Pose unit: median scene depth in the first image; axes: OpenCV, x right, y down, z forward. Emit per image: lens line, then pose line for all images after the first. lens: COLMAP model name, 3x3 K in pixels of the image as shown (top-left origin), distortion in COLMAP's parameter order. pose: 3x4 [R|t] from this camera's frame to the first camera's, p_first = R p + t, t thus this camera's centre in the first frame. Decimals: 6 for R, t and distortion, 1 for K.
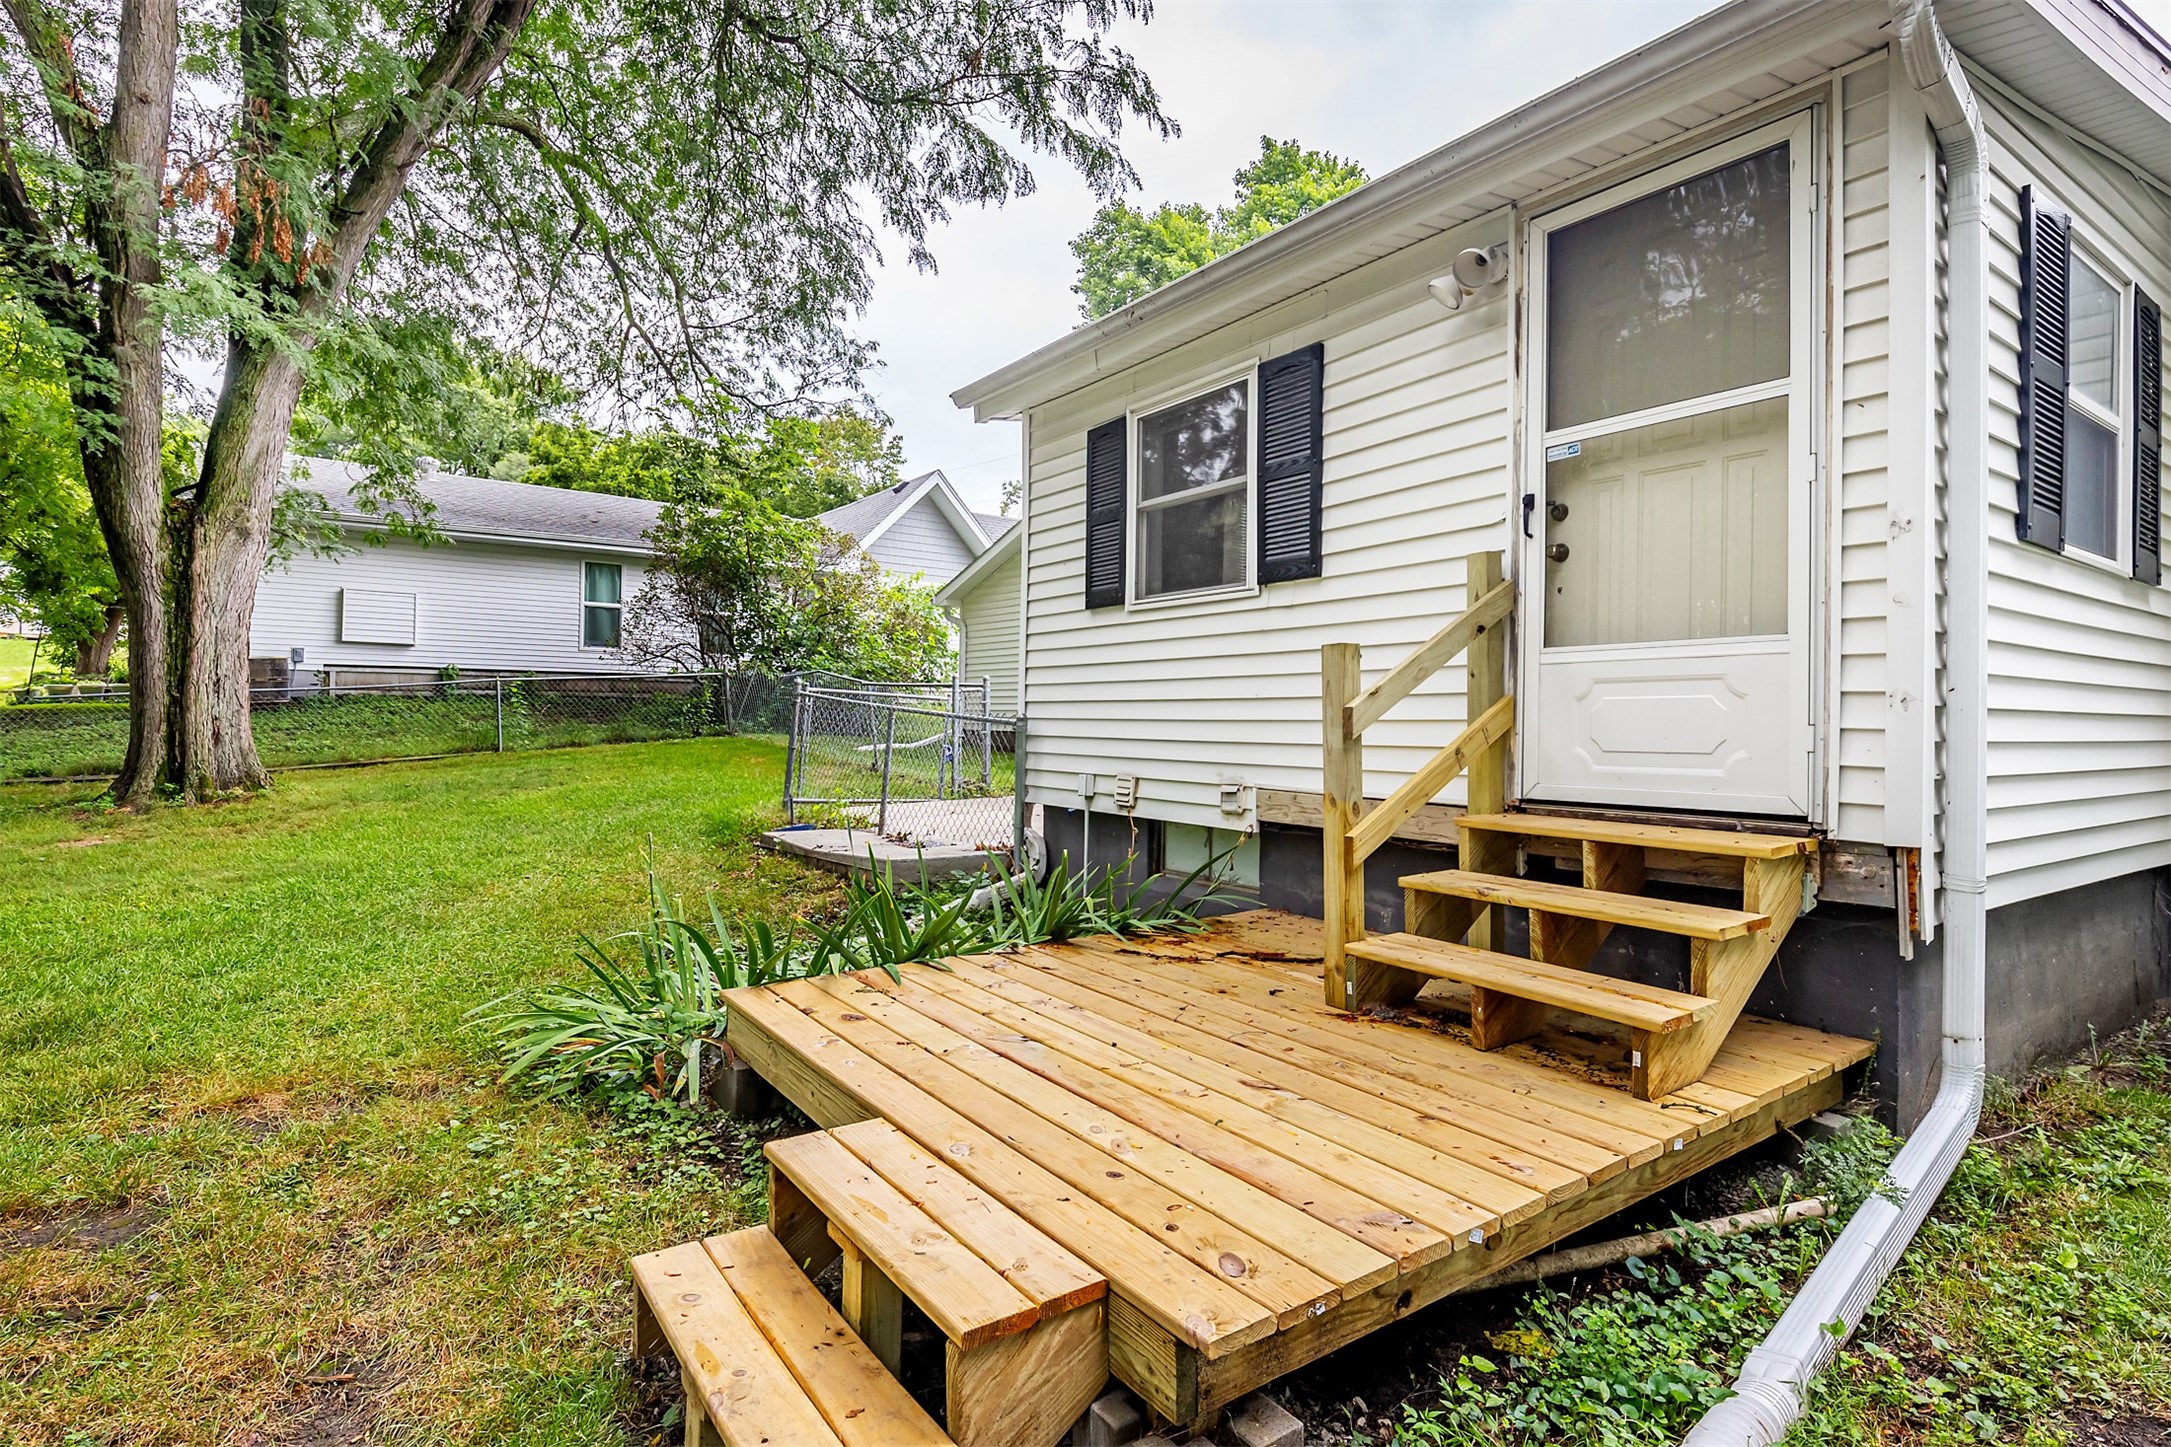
lens RADIAL K [[1138.7, 0, 1076.6], [0, 1138.7, 717.4], [0, 0, 1]] dist [0.003954, 0.000674]
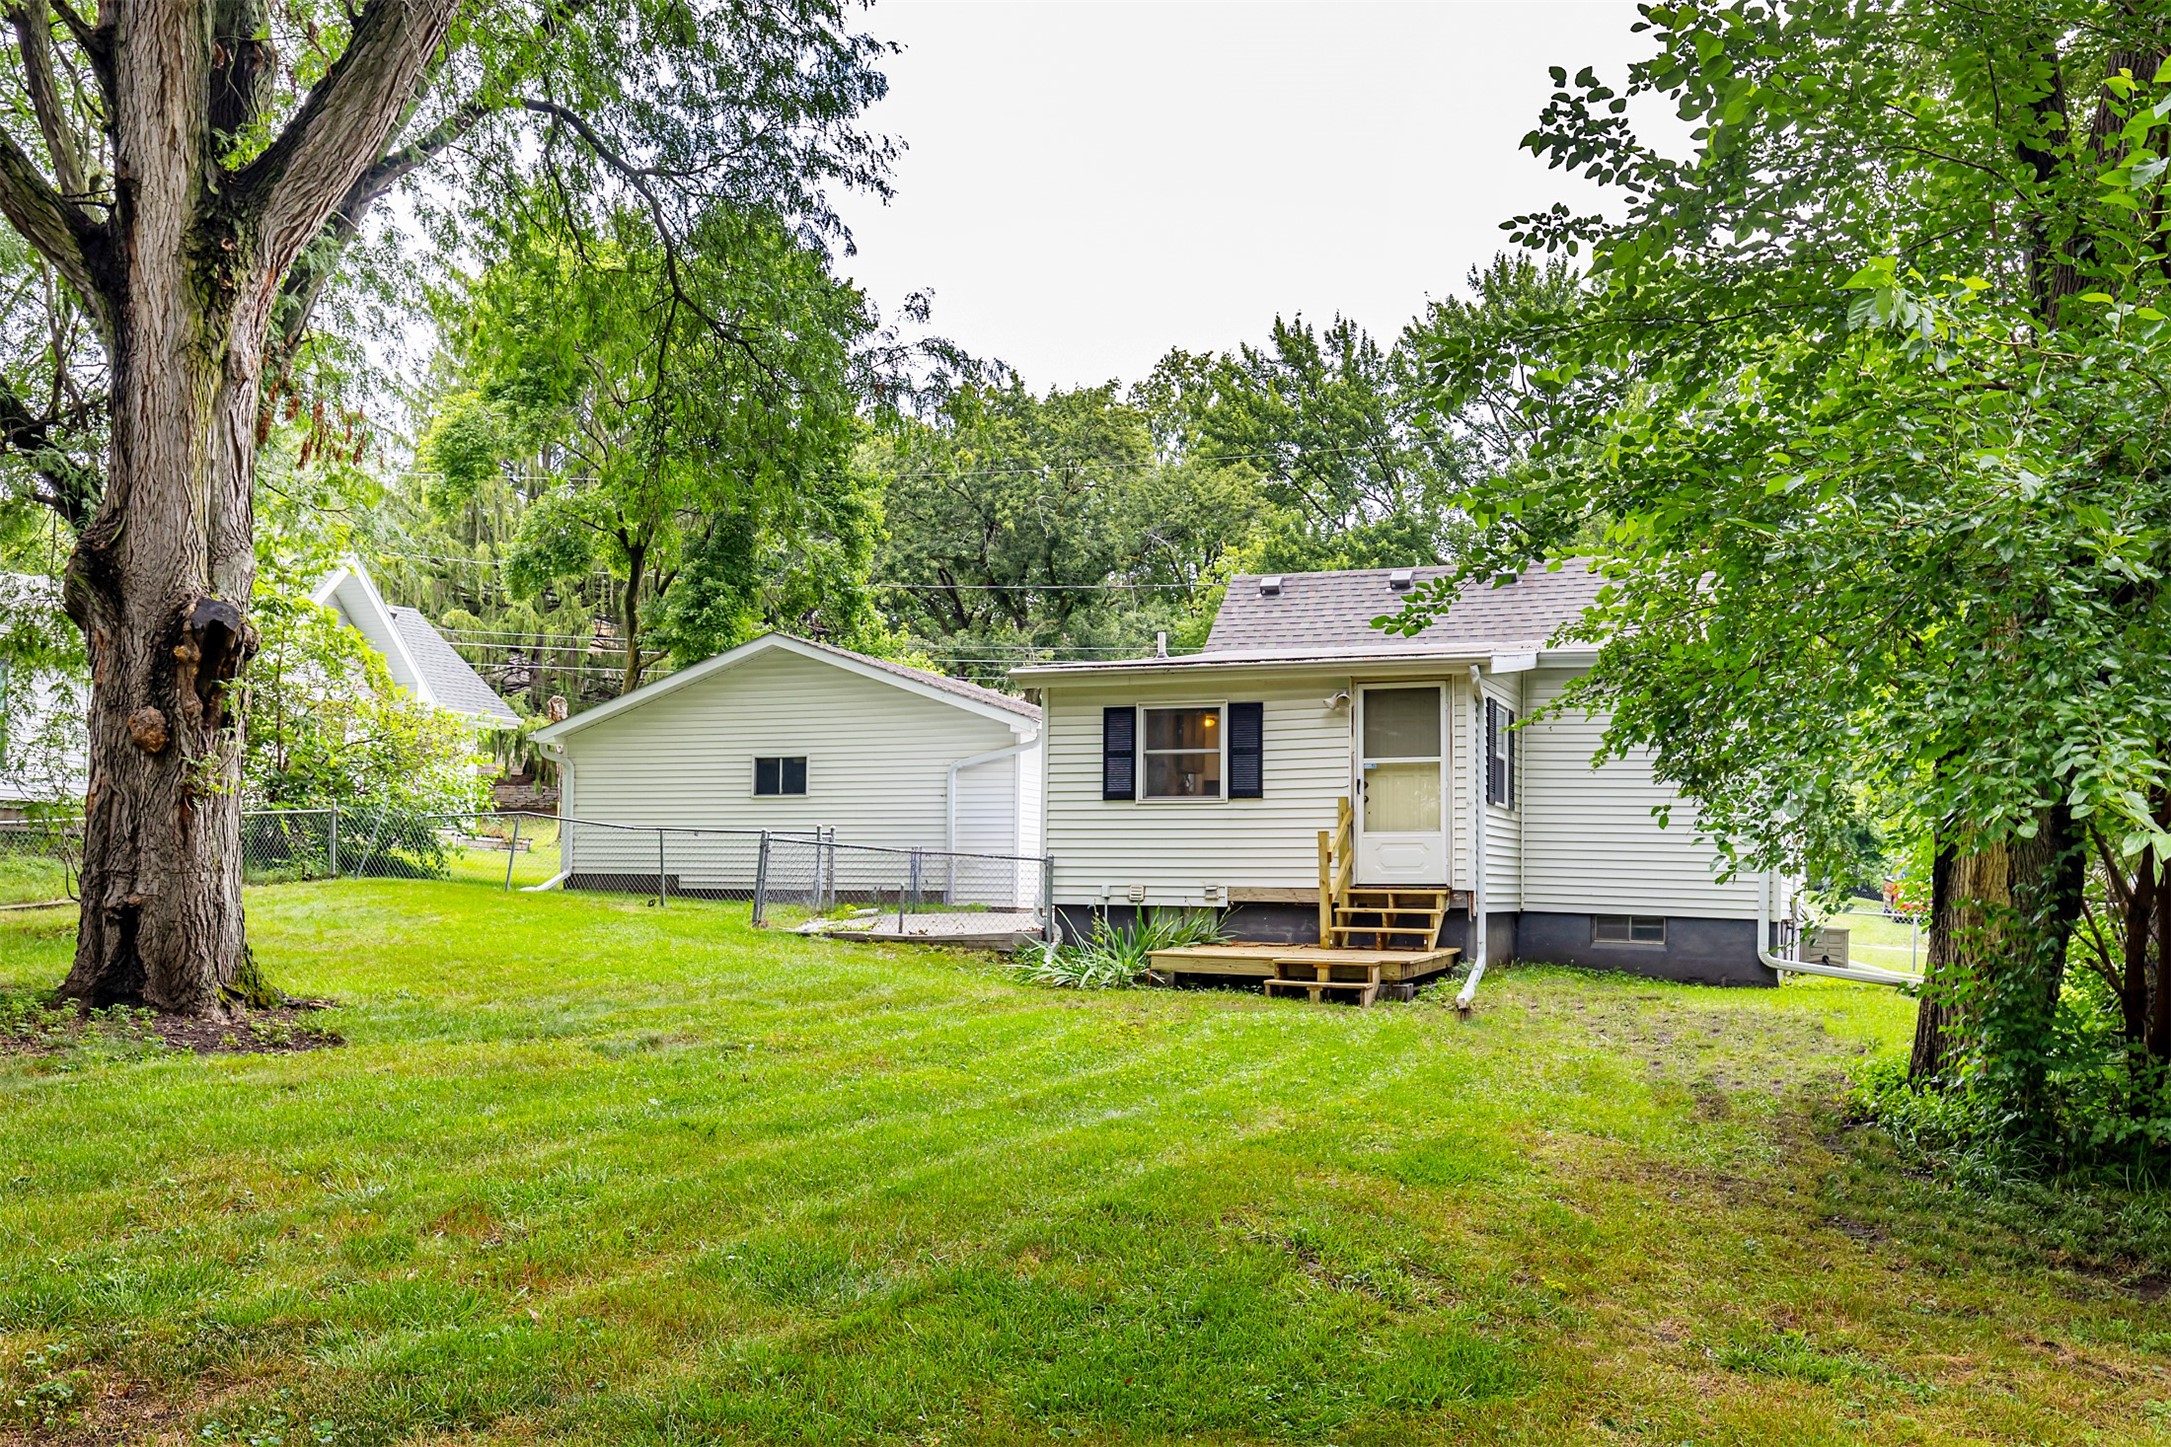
lens RADIAL K [[1891.6, 0, 1087.4], [0, 1891.6, 725.0], [0, 0, 1]] dist [-0.004864, -0.000401]
pose [[0.848146, 0.038438, 0.528366, -2.228093], [0.000263, 0.997334, -0.072976, 0.015815], [-0.529762, 0.062033, 0.845875, -2.212243]]
